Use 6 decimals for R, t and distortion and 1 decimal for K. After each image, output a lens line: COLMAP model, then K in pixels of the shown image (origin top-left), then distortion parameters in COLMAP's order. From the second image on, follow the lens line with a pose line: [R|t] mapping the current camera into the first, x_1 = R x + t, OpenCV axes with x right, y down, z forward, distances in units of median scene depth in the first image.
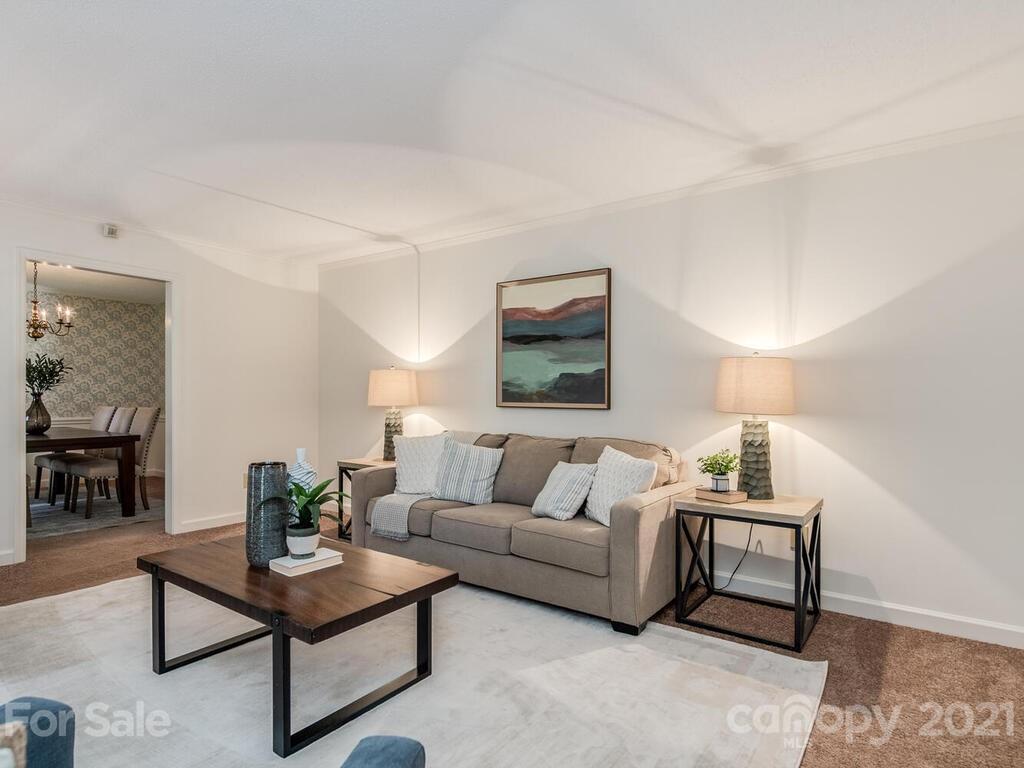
lens RADIAL K [[563.2, 0, 506.0], [0, 563.2, 382.0], [0, 0, 1]] dist [-0.000696, -0.000564]
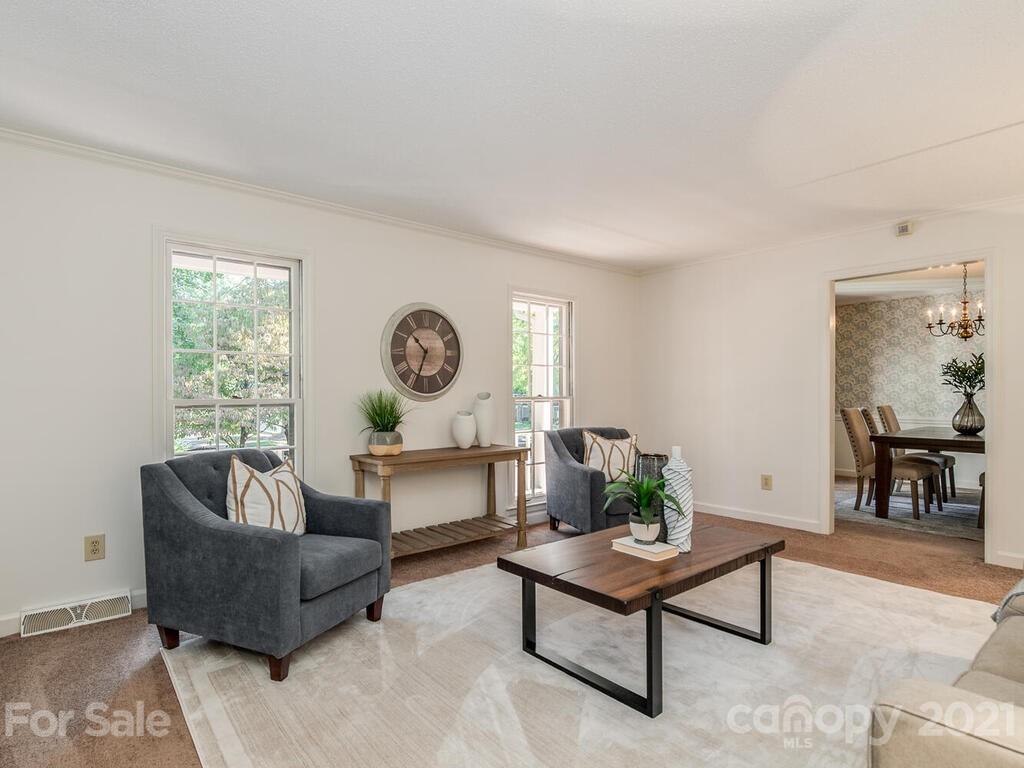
lens RADIAL K [[563.2, 0, 506.0], [0, 563.2, 382.0], [0, 0, 1]] dist [-0.000696, -0.000564]
pose [[-0.240163, 0.002576, -0.970729, 0.368135], [-0.004601, 0.999982, 0.003792, 0.000026], [0.970722, 0.005377, -0.240147, 0.487254]]
